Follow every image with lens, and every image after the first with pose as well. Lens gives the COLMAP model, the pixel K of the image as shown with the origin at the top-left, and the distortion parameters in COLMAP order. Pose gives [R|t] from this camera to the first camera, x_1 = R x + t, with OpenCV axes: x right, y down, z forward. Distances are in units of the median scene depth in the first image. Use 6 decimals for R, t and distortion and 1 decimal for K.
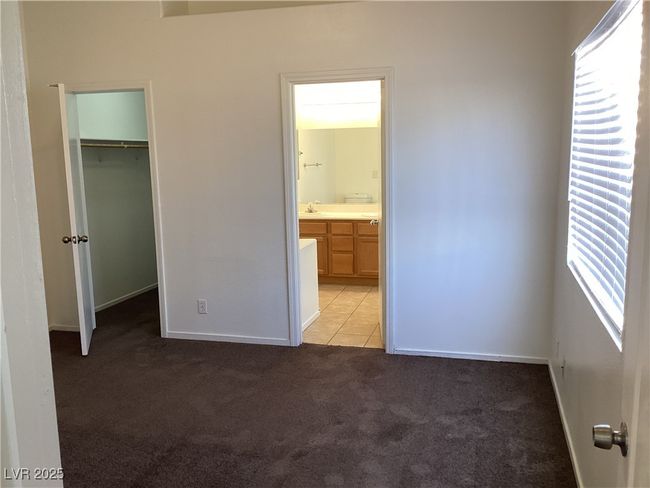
lens RADIAL K [[583.8, 0, 324.6], [0, 583.8, 243.9], [0, 0, 1]] dist [0.061091, 0.003303]
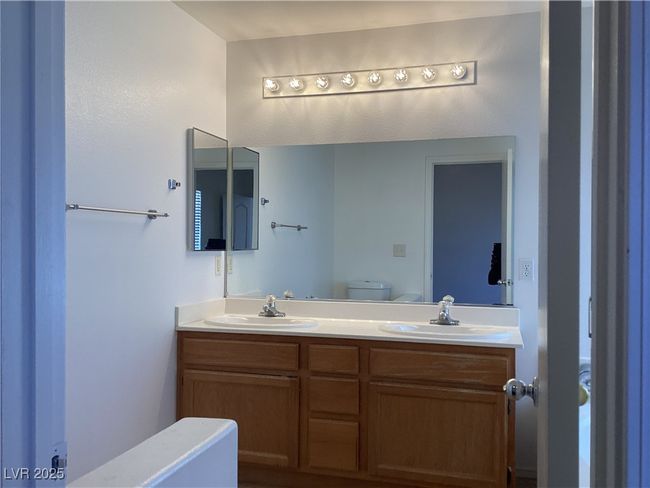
lens RADIAL K [[583.8, 0, 325.0], [0, 583.8, 243.6], [0, 0, 1]] dist [0.061091, 0.003303]
pose [[0.999405, 0.030000, -0.017039, 0.027849], [-0.032248, 0.987813, -0.152268, -0.044158], [0.012263, 0.152727, 0.988192, 0.558517]]
